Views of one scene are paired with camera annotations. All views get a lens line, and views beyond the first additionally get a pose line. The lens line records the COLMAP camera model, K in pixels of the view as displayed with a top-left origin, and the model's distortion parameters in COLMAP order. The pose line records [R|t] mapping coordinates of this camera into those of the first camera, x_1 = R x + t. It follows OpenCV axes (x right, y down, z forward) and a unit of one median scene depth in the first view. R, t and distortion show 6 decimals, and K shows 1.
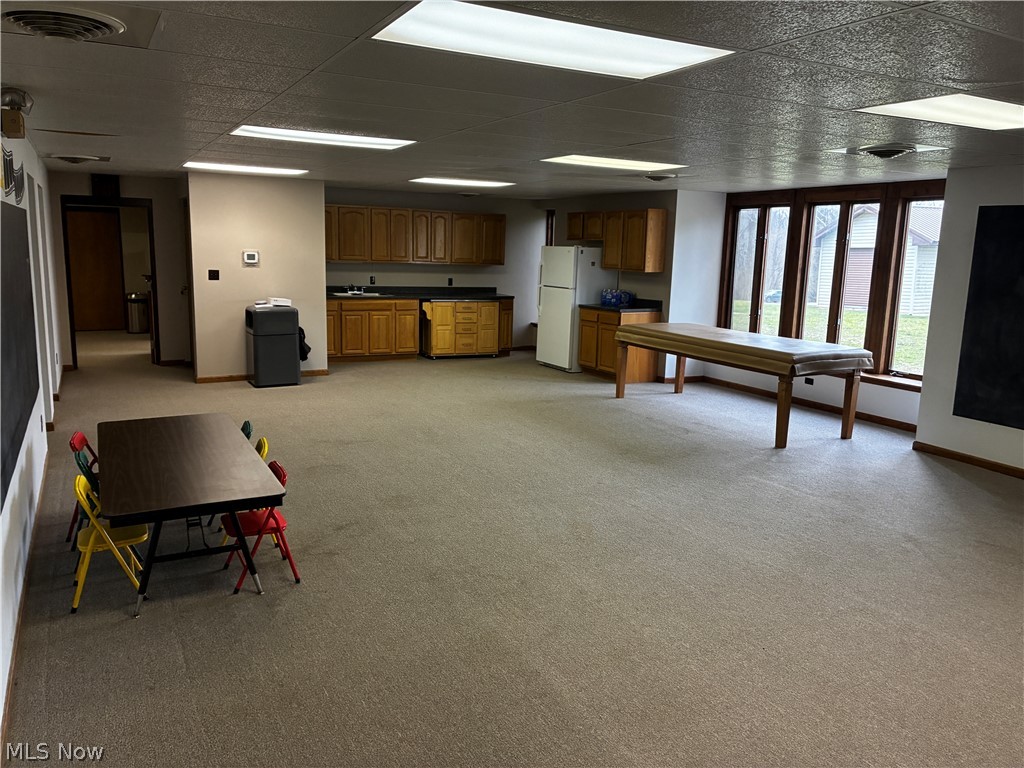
lens RADIAL K [[770.7, 0, 512.0], [0, 770.7, 384.0], [0, 0, 1]] dist [0.056356, -0.074720]
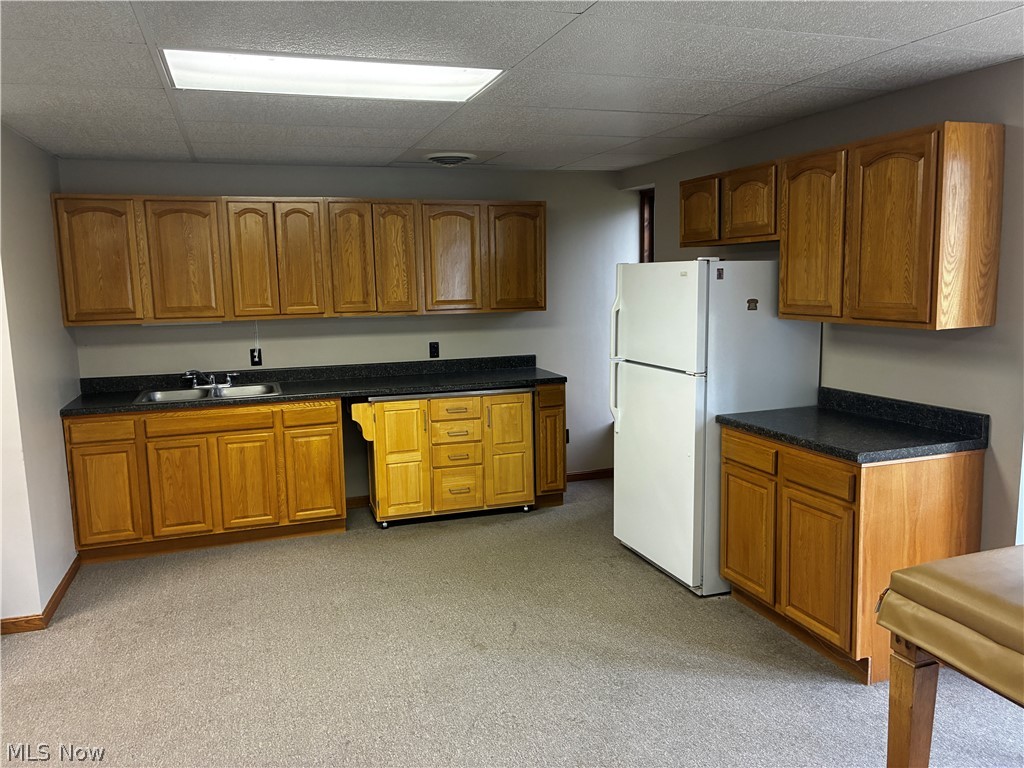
lens RADIAL K [[770.7, 0, 512.0], [0, 770.7, 384.0], [0, 0, 1]] dist [0.056356, -0.074720]
pose [[0.986604, -0.026394, -0.160983, 0.047388], [0.020859, 0.999135, -0.035979, -0.100458], [0.161793, 0.032139, 0.986301, 0.581809]]
